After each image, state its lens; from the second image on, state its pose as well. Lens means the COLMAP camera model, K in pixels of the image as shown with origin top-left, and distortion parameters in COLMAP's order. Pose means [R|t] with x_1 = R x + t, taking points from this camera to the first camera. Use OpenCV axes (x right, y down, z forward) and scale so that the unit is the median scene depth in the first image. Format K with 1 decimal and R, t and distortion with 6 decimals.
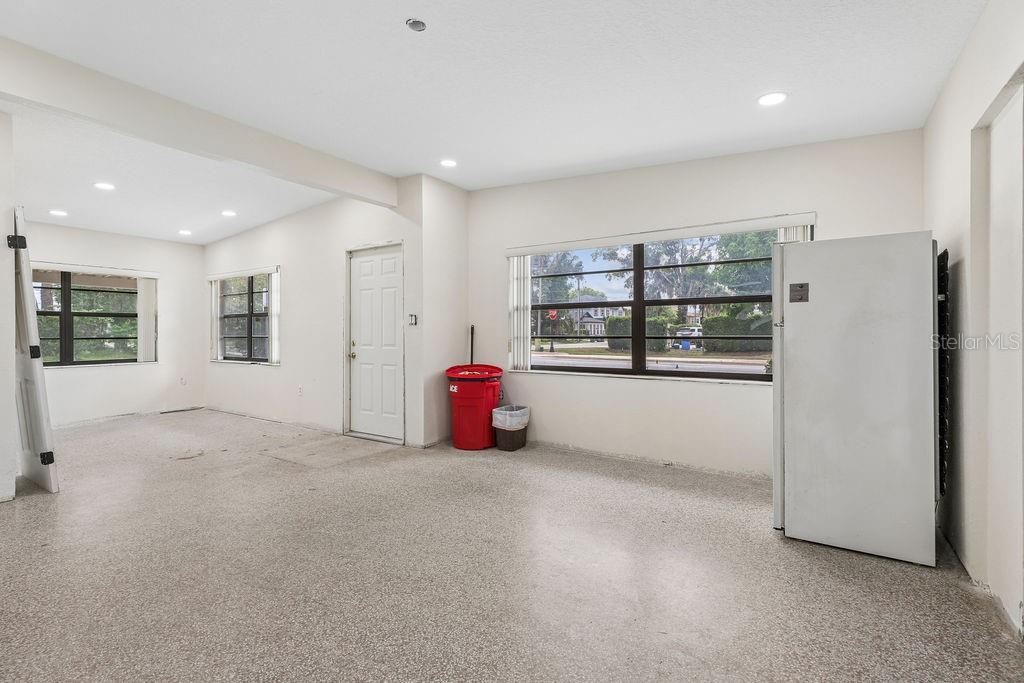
lens RADIAL K [[470.0, 0, 509.0], [0, 470.0, 334.0], [0, 0, 1]] dist [0.000053, 0.001258]
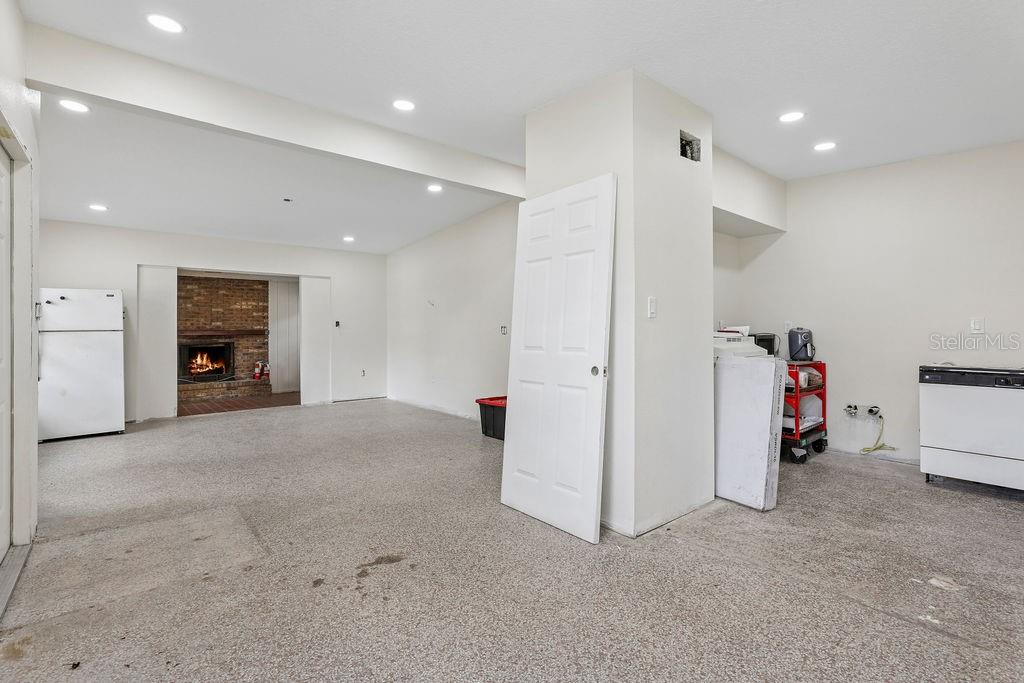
lens RADIAL K [[470.0, 0, 515.2], [0, 470.0, 332.3], [0, 0, 1]] dist [0.000053, 0.001258]
pose [[-0.957077, 0.006617, 0.289757, -0.905188], [0.007824, 0.999965, 0.003010, -0.003348], [-0.289727, 0.005148, -0.957095, 1.347865]]
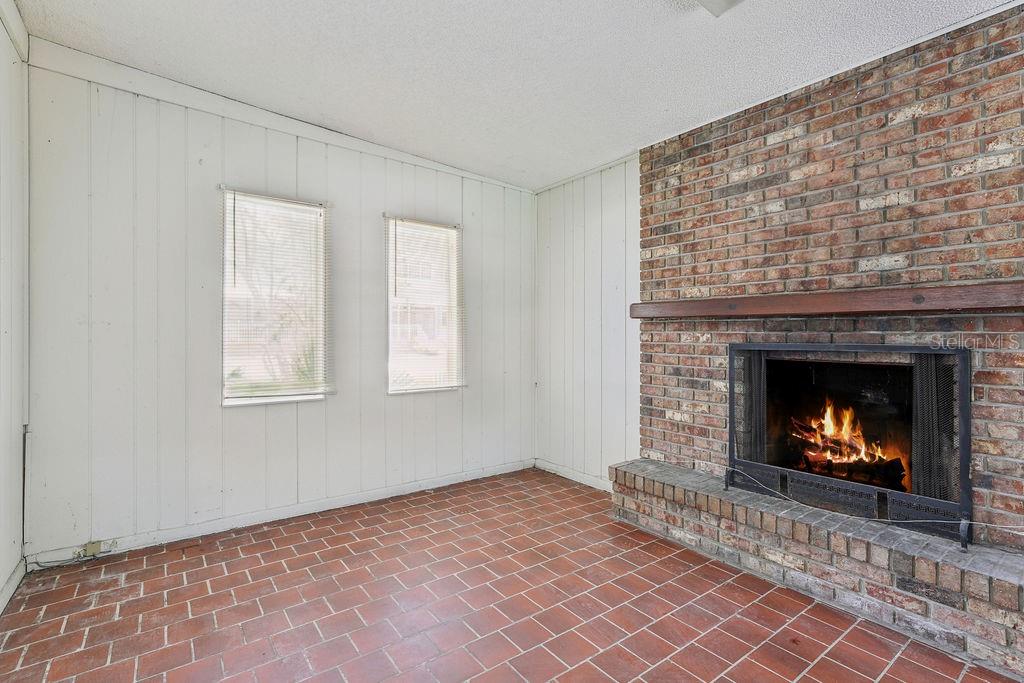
lens RADIAL K [[470.0, 0, 510.9], [0, 470.0, 331.8], [0, 0, 1]] dist [0.000053, 0.001258]
pose [[0.339618, 0.002526, 0.940560, 0.334946], [0.004127, 0.999983, -0.004176, 0.023011], [-0.940554, 0.005300, 0.339602, -0.010300]]
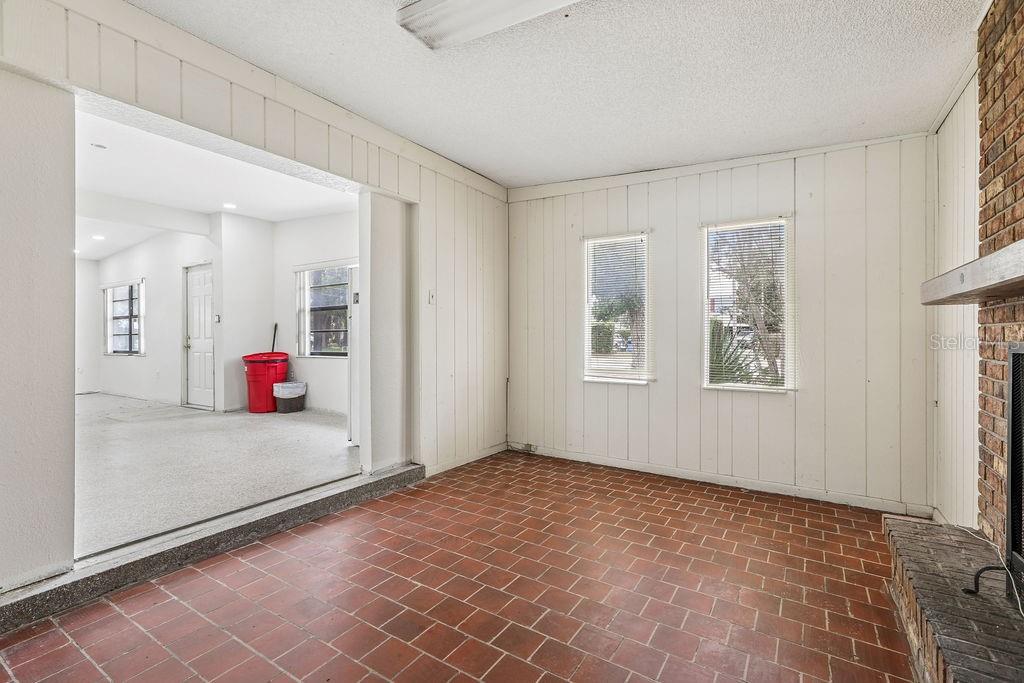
lens RADIAL K [[470.0, 0, 510.9], [0, 470.0, 345.5], [0, 0, 1]] dist [0.000053, 0.001258]
pose [[0.999889, -0.004558, 0.014218, 0.611713], [0.004356, 0.999889, 0.014214, 0.030790], [-0.014281, -0.014150, 0.999798, -0.367972]]
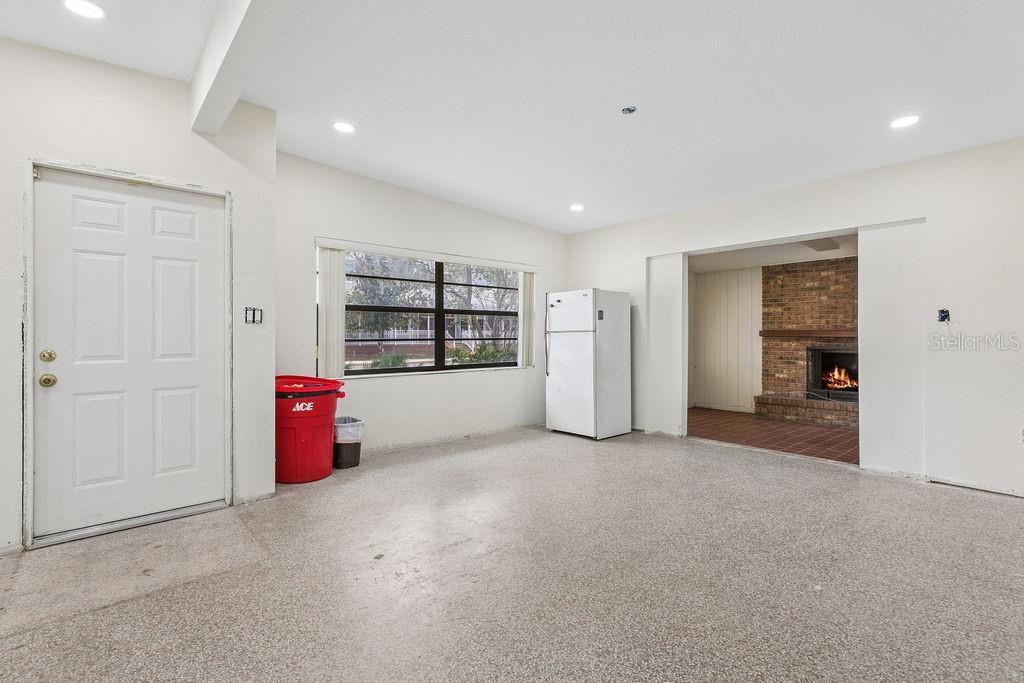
lens RADIAL K [[470.0, 0, 513.3], [0, 470.0, 335.0], [0, 0, 1]] dist [0.000053, 0.001258]
pose [[0.261773, 0.003089, 0.965125, -0.751946], [0.002695, 0.999989, -0.003931, 0.001393], [-0.965126, 0.003630, 0.261762, 0.446421]]
